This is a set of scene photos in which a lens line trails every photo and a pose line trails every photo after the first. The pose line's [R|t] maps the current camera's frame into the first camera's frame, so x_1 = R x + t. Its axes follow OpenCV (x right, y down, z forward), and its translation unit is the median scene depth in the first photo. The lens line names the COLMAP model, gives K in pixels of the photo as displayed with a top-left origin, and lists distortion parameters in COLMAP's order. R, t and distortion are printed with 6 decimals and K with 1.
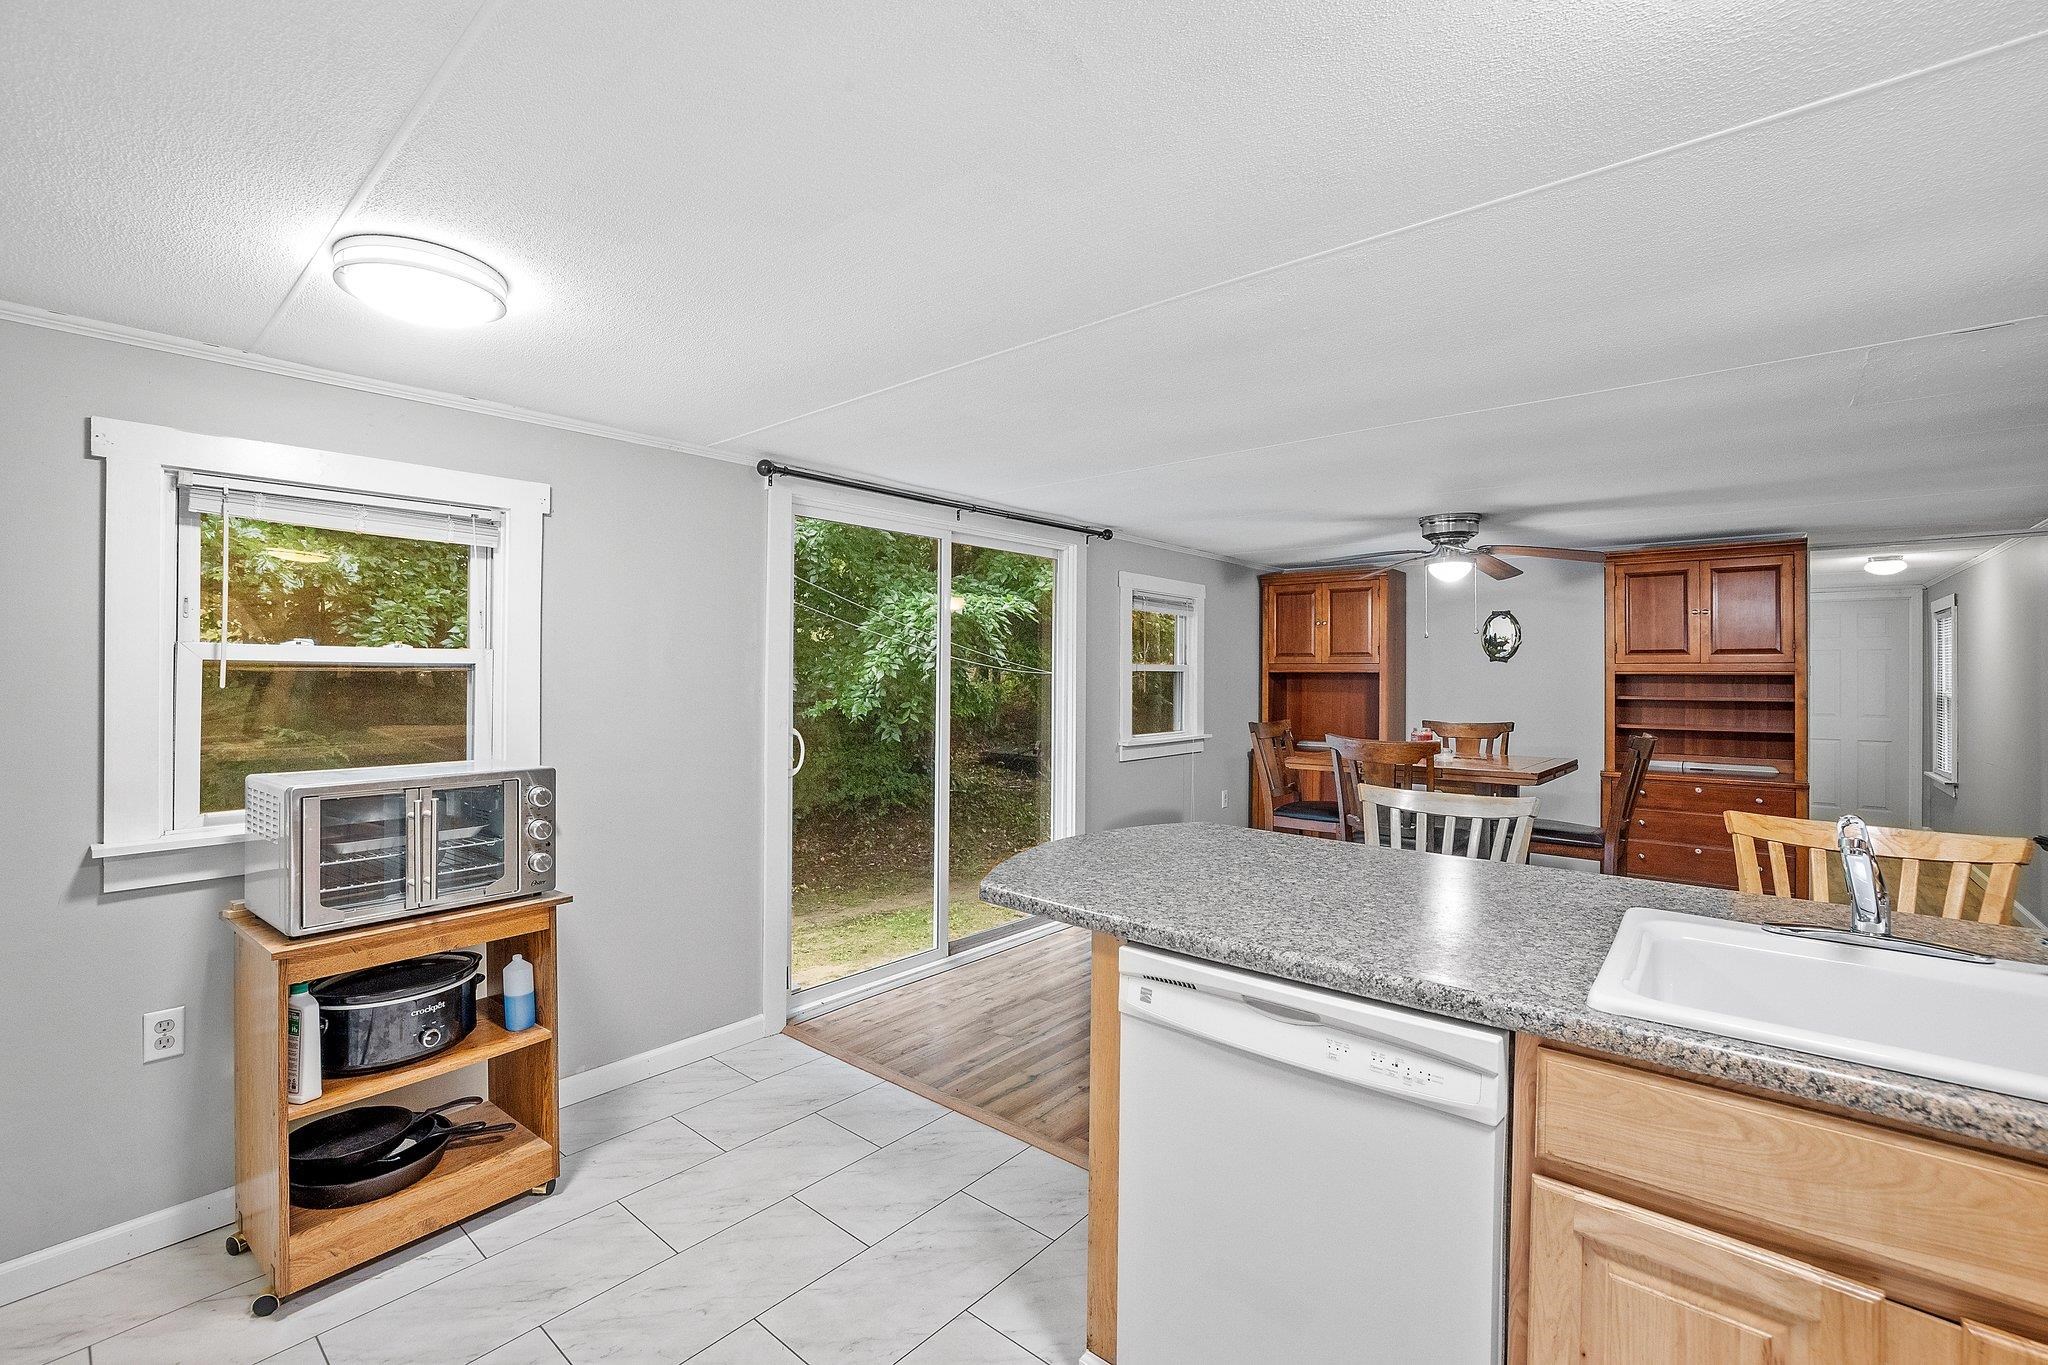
lens RADIAL K [[887.5, 0, 1035.0], [0, 887.5, 666.1], [0, 0, 1]] dist [-0.040718, 0.023155]
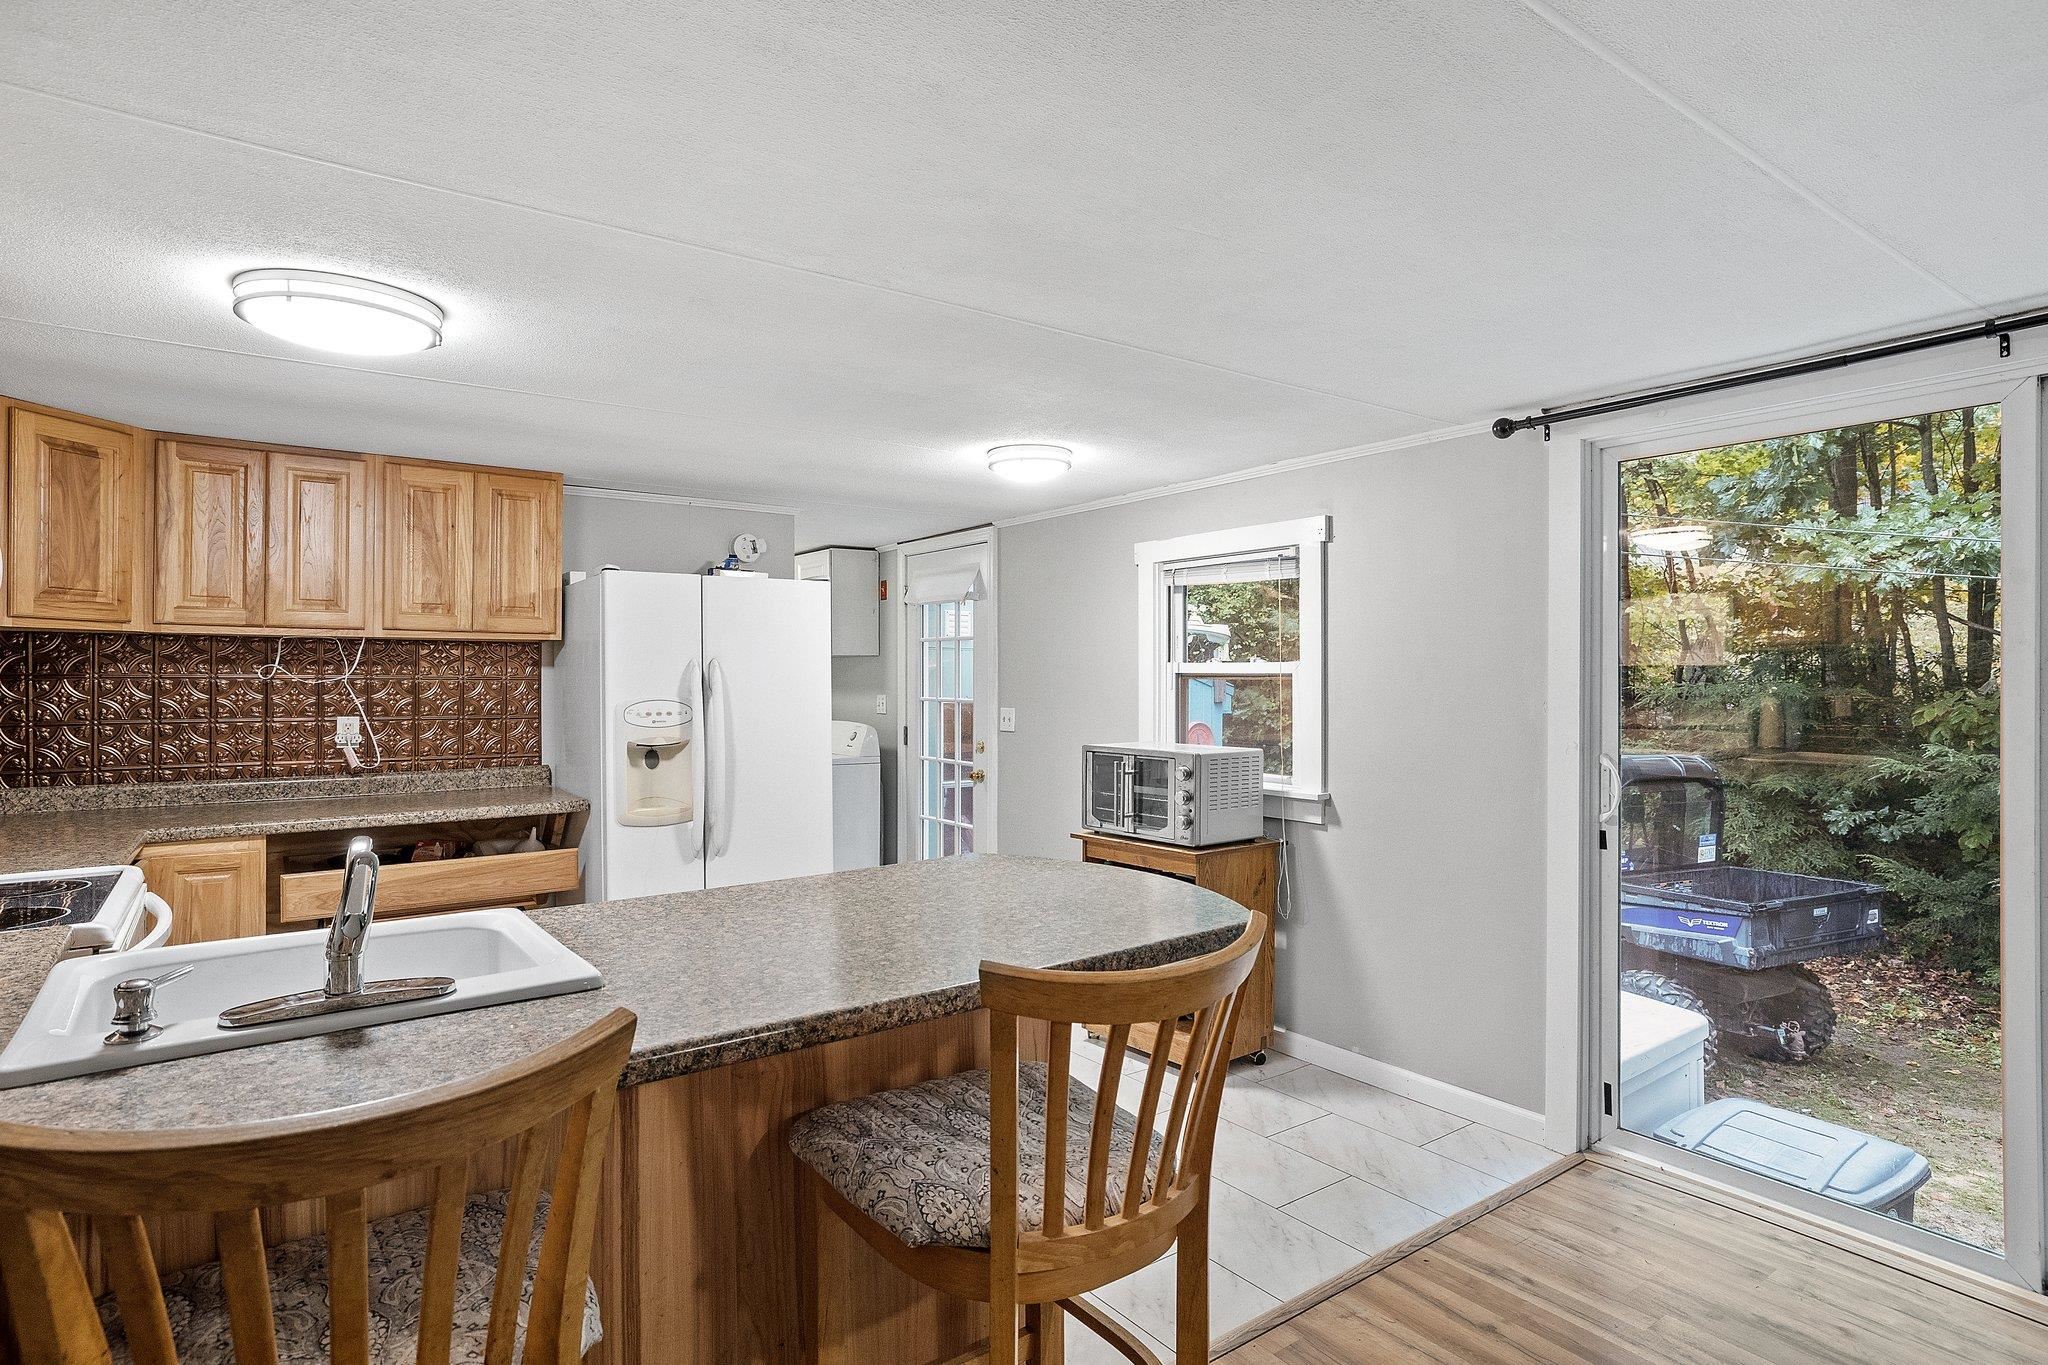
lens RADIAL K [[1136.1, 0, 1024.0], [0, 1136.1, 682.5], [0, 0, 1]] dist [-0.049900, 0.030666]
pose [[-0.259938, 0.001206, -0.965624, 0.526109], [0.005854, 0.999983, -0.000326, 0.004286], [0.965607, -0.005738, -0.259941, 0.551939]]
